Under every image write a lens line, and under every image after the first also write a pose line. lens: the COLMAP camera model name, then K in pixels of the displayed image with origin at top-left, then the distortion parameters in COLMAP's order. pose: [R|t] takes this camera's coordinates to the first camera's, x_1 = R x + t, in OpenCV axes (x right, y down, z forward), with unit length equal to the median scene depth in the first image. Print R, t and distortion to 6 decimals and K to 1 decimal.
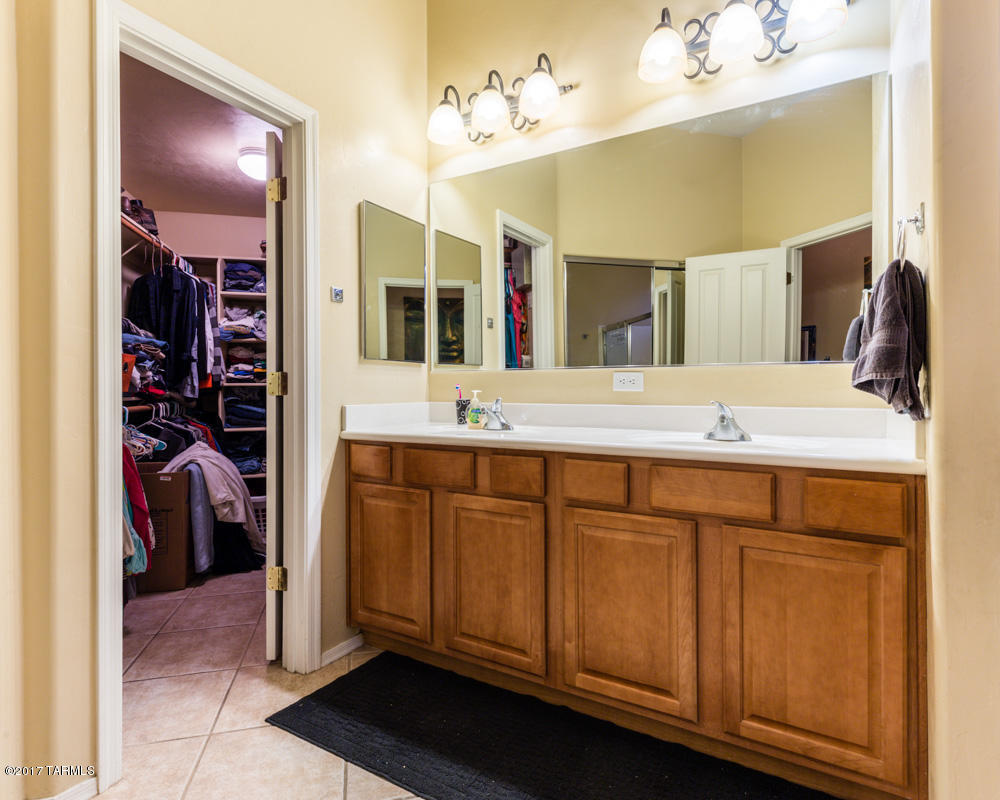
lens RADIAL K [[544.9, 0, 500.5], [0, 544.9, 394.2], [0, 0, 1]] dist [0.004318, 0.001328]
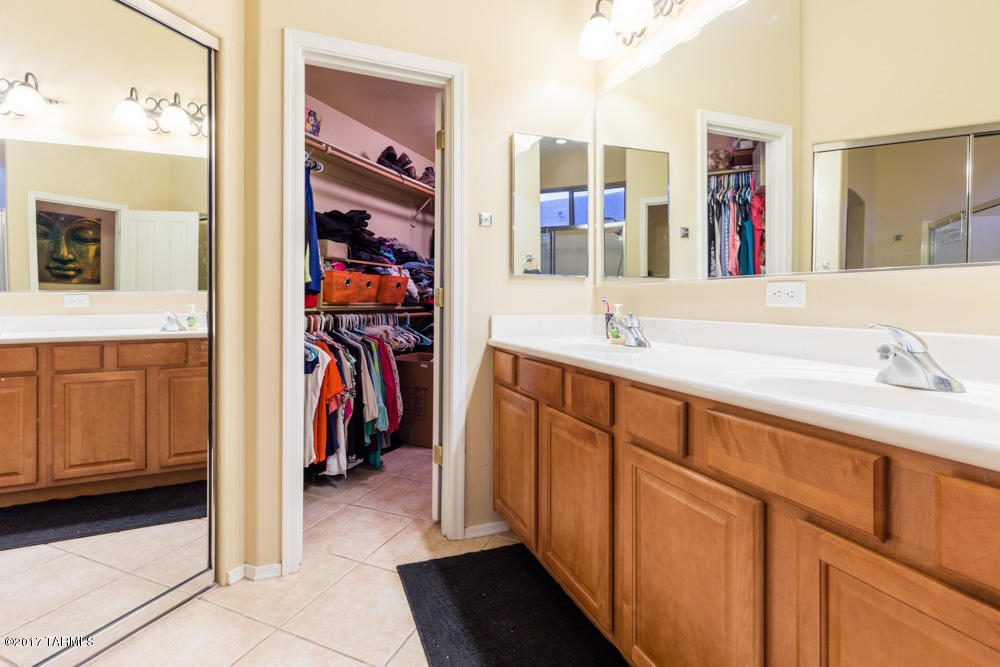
lens RADIAL K [[463.7, 0, 500.8], [0, 463.7, 305.1], [0, 0, 1]] dist [0.006368, -0.000251]
pose [[0.787480, 0.010665, -0.616248, 0.369350], [-0.009794, 0.999941, 0.004789, -0.008619], [0.616263, 0.002264, 0.787537, 0.279714]]
